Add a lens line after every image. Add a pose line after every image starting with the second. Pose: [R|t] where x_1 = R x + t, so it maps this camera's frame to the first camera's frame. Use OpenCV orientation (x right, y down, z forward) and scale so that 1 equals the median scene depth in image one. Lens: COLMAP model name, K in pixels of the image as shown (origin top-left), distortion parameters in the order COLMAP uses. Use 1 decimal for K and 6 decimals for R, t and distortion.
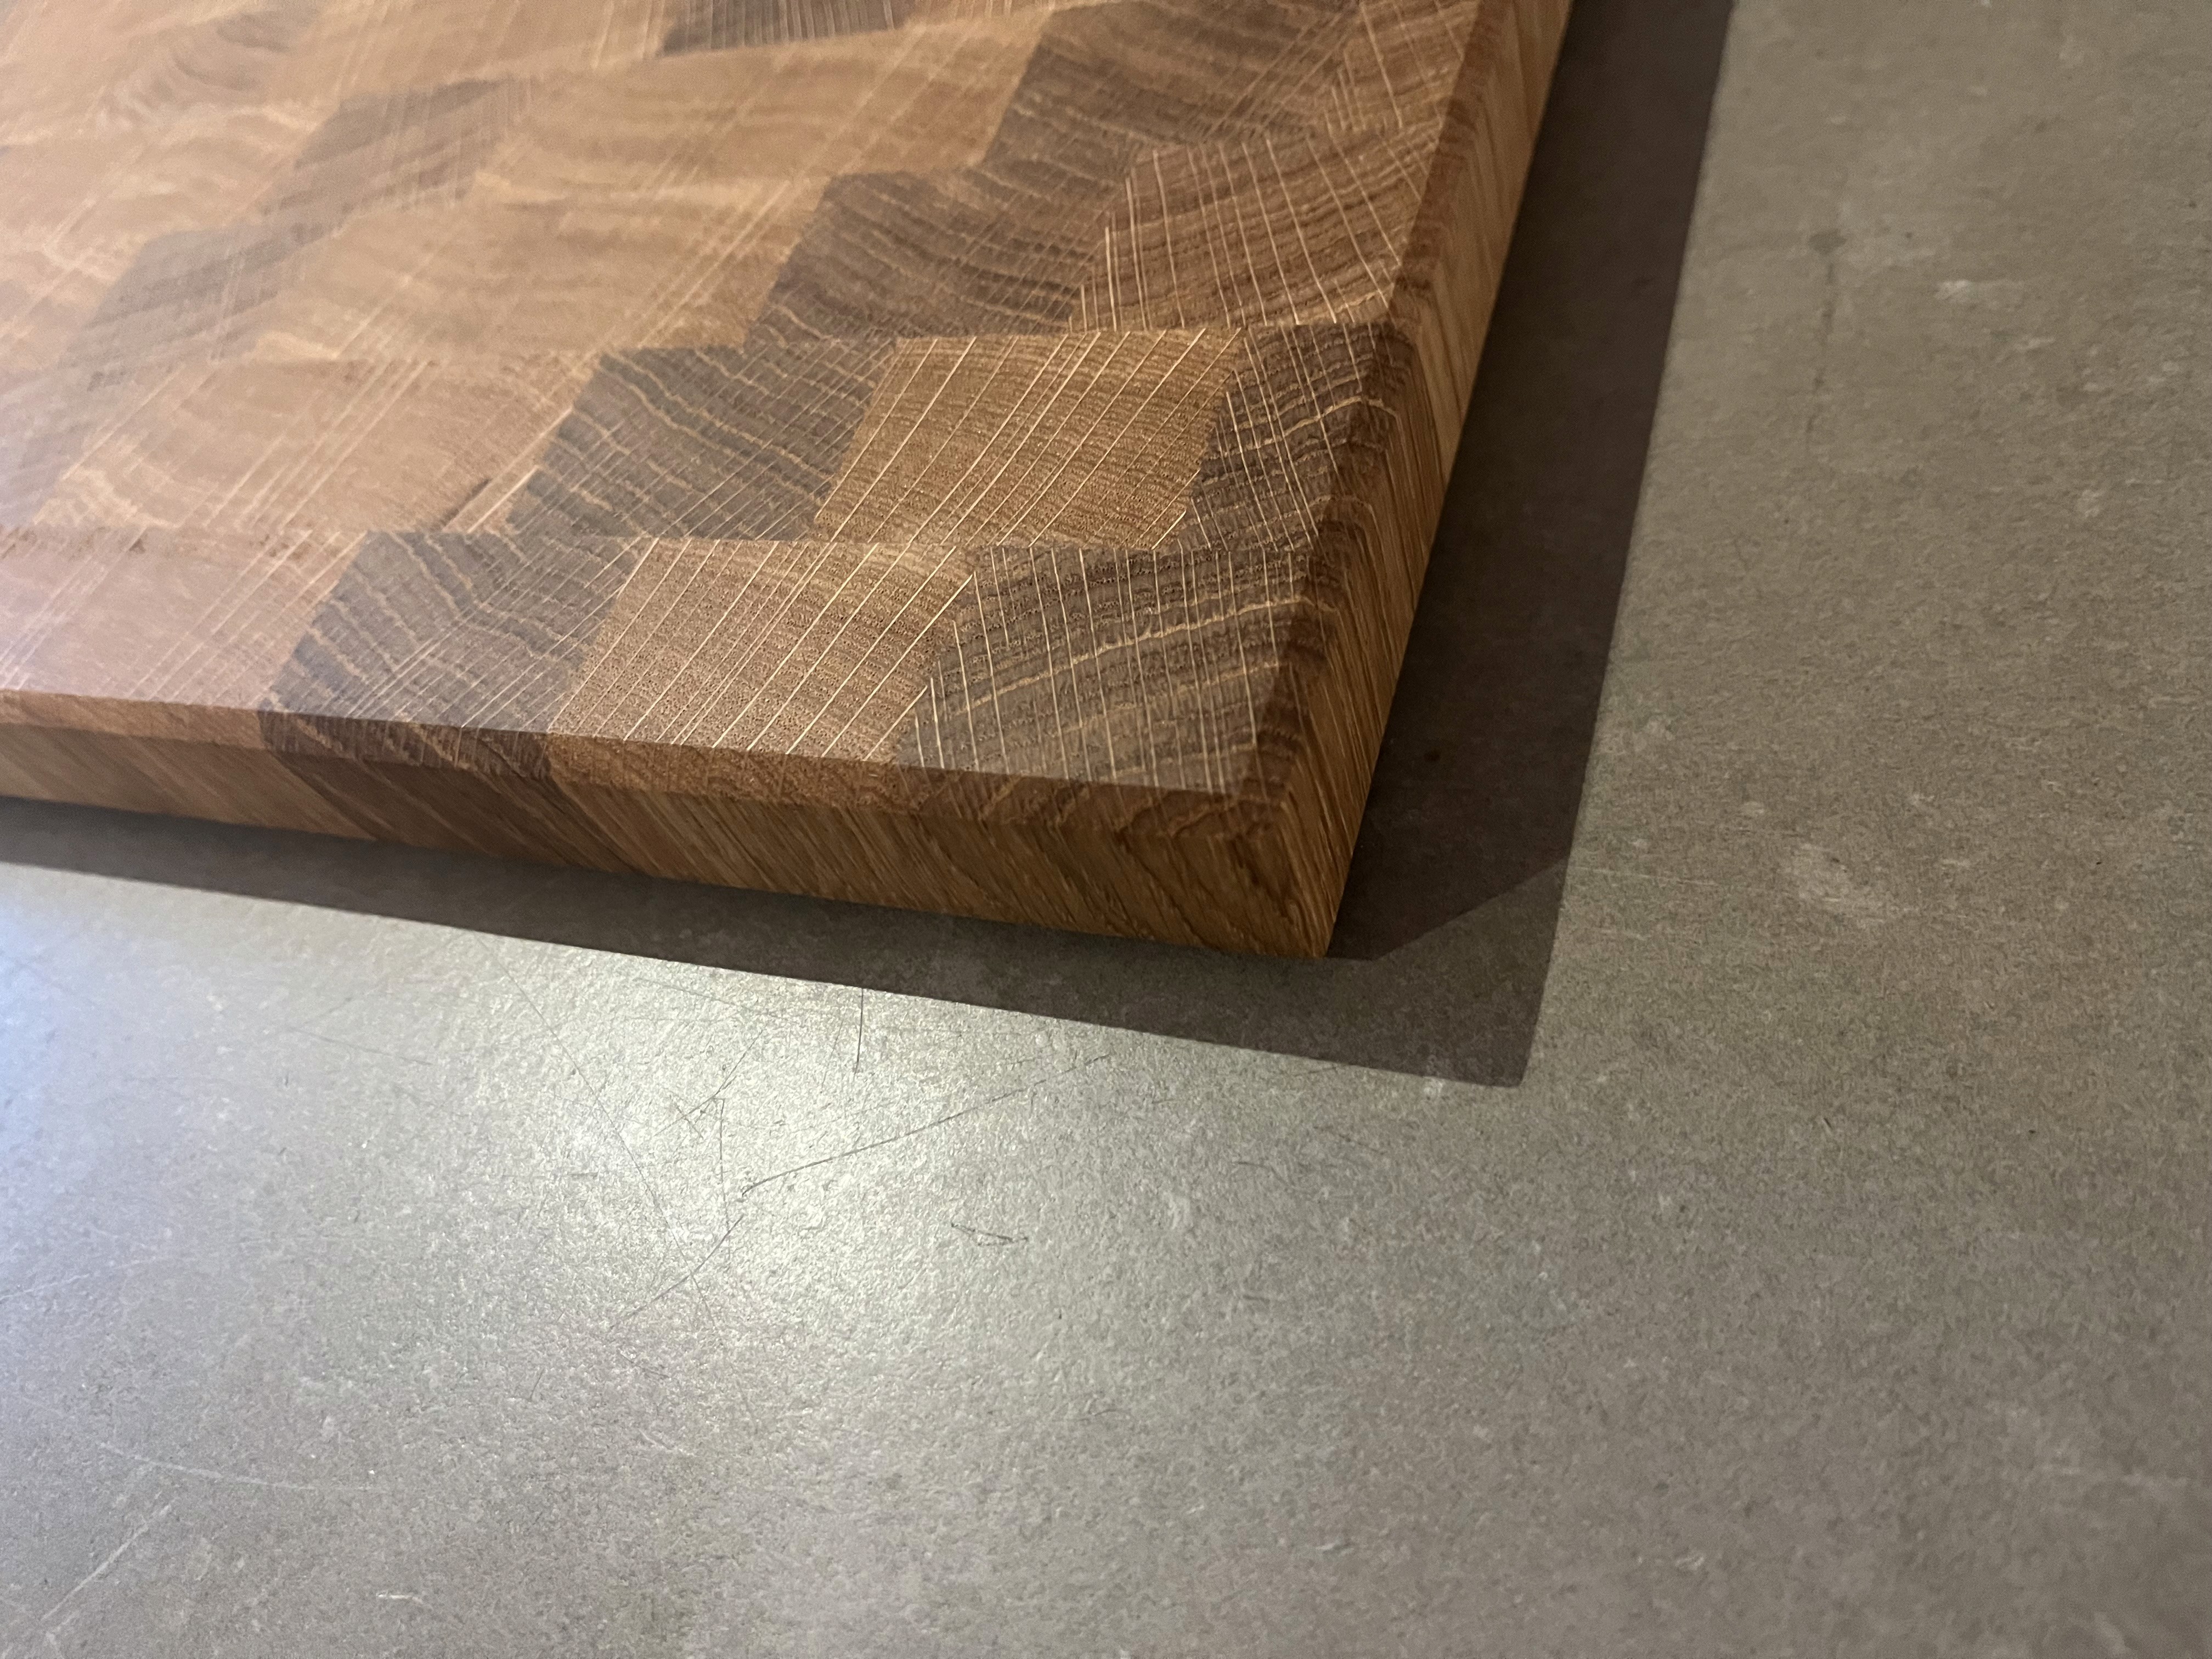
lens RADIAL K [[1624.6, 0, 1106.0], [0, 1624.6, 829.5], [0, 0, 1]] dist [0.047065, -0.044071]
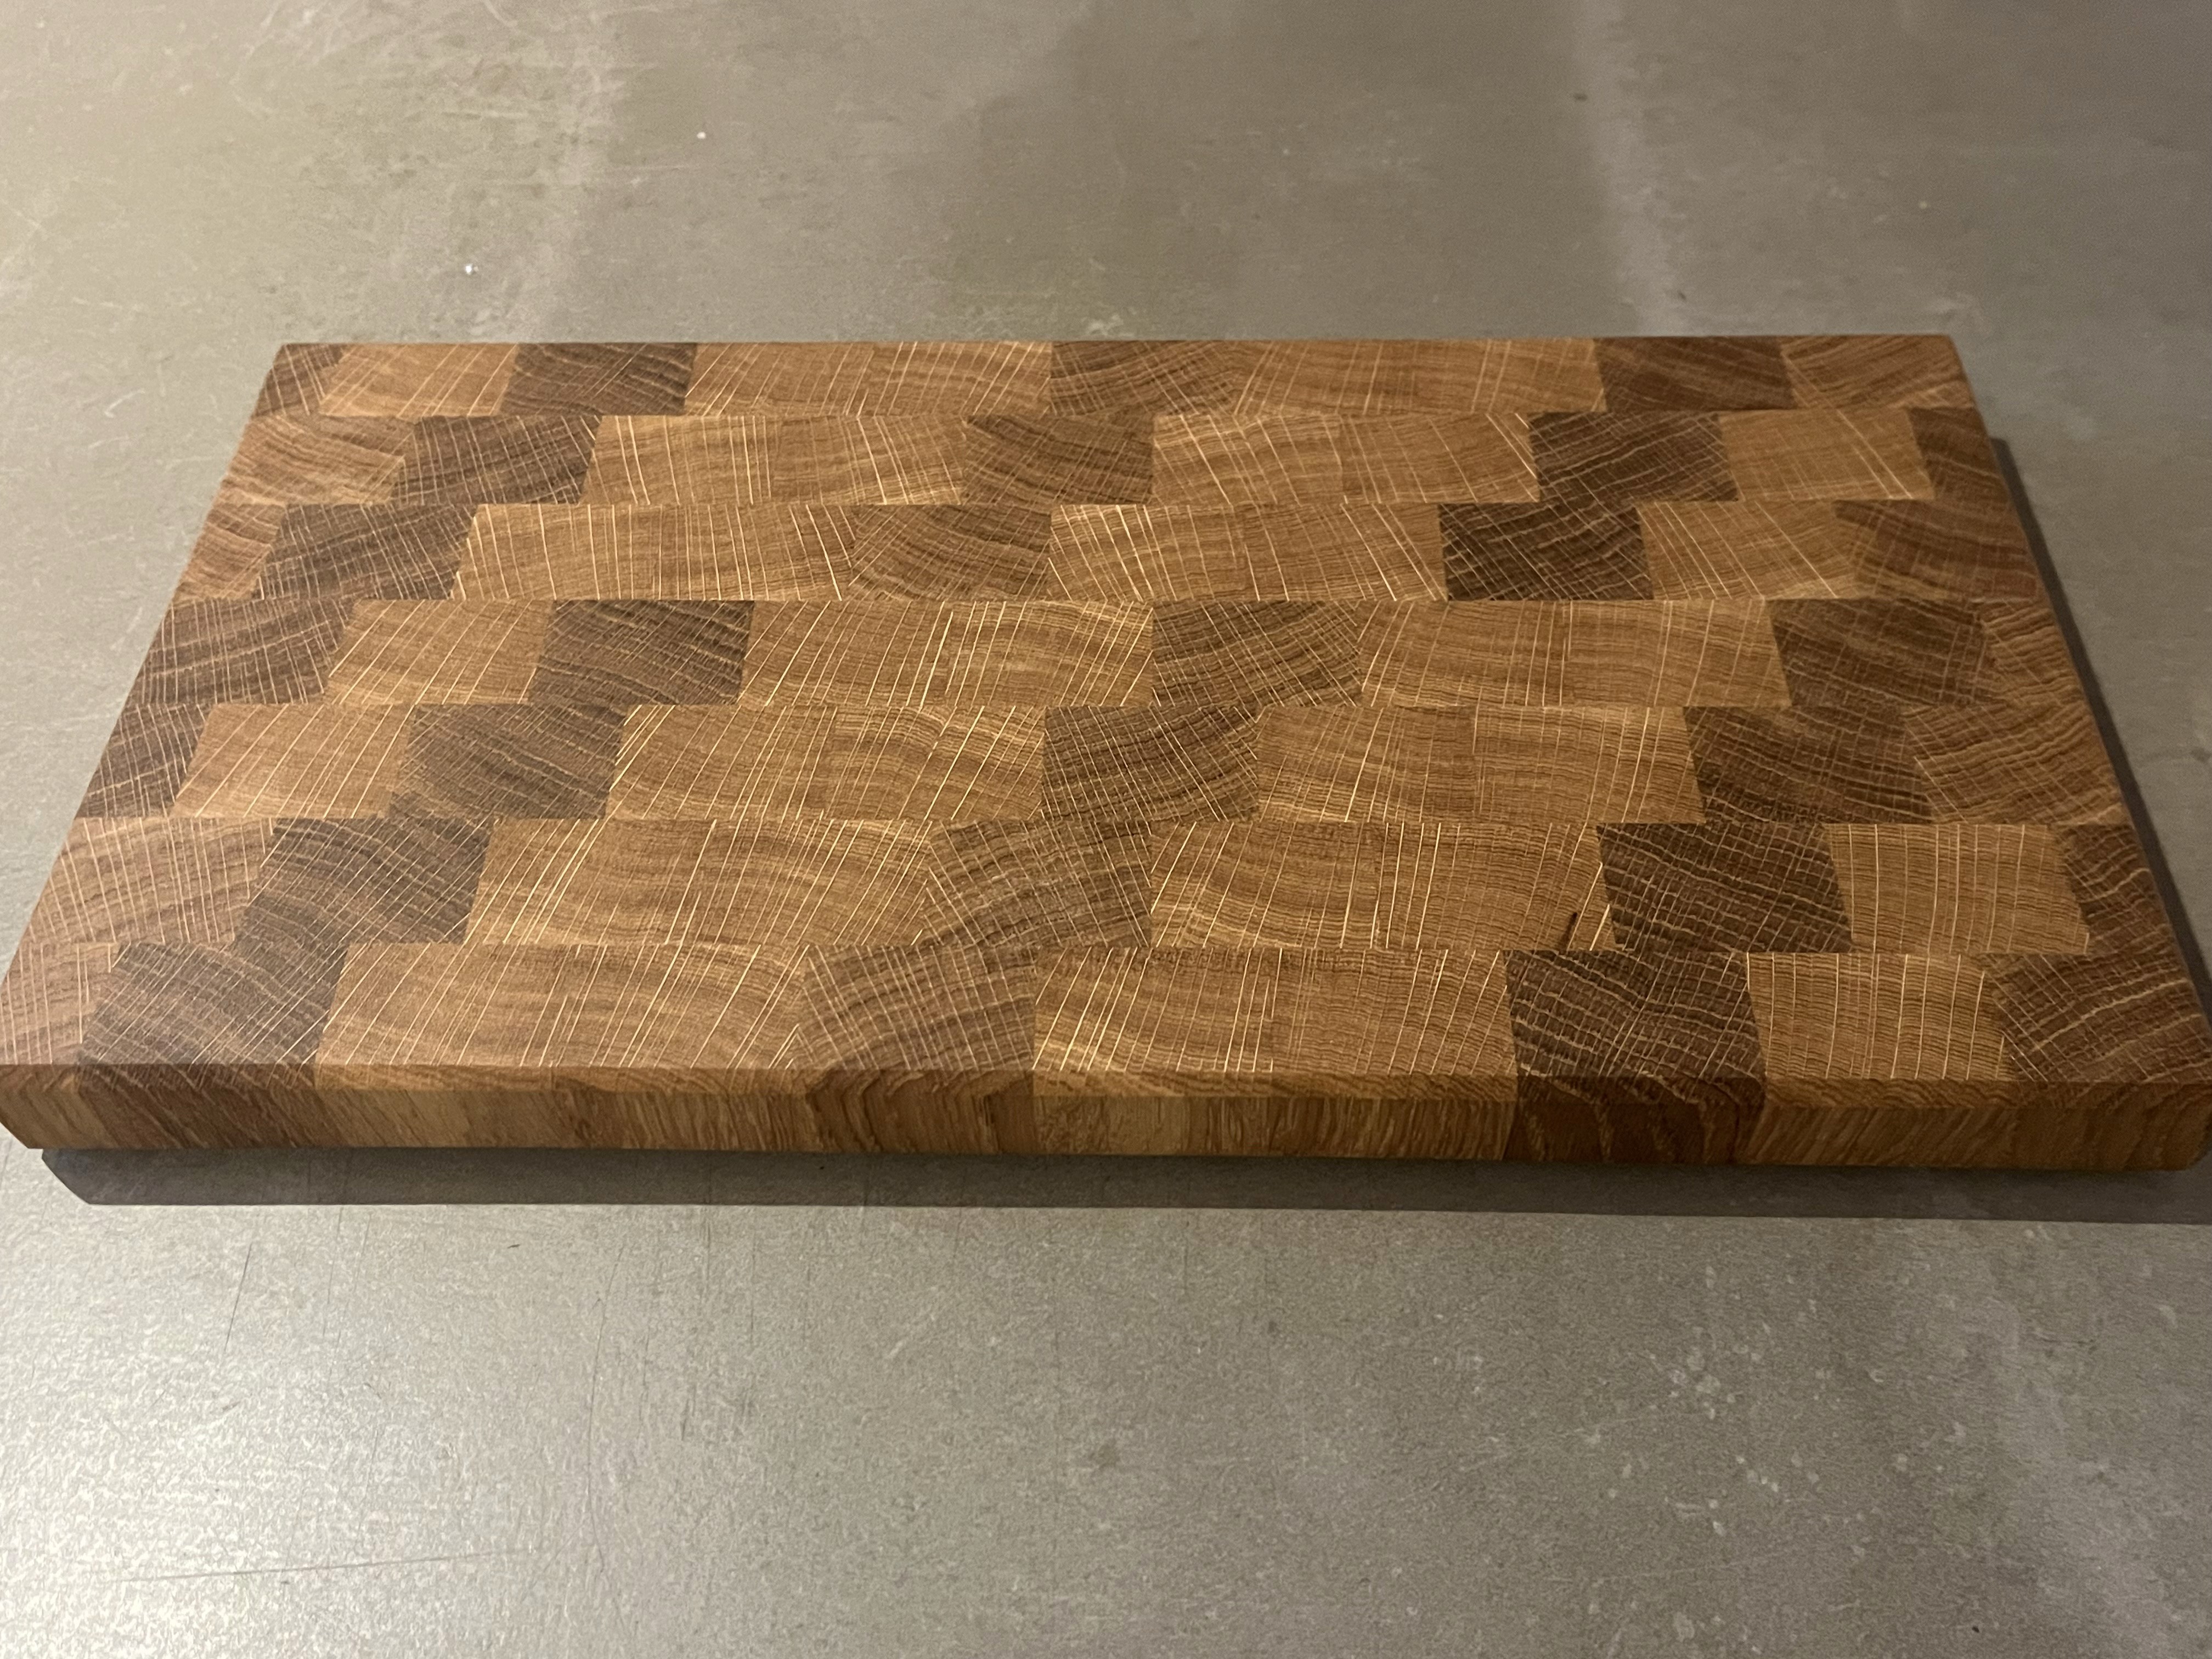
lens RADIAL K [[1985.6, 0, 1106.0], [0, 1985.6, 829.5], [0, 0, 1]] dist [0.011760, 0.008342]
pose [[0.928318, -0.028164, 0.370719, -1.601852], [0.079960, 0.988917, -0.125098, -0.102380], [-0.363088, 0.145773, 0.920281, -0.616411]]
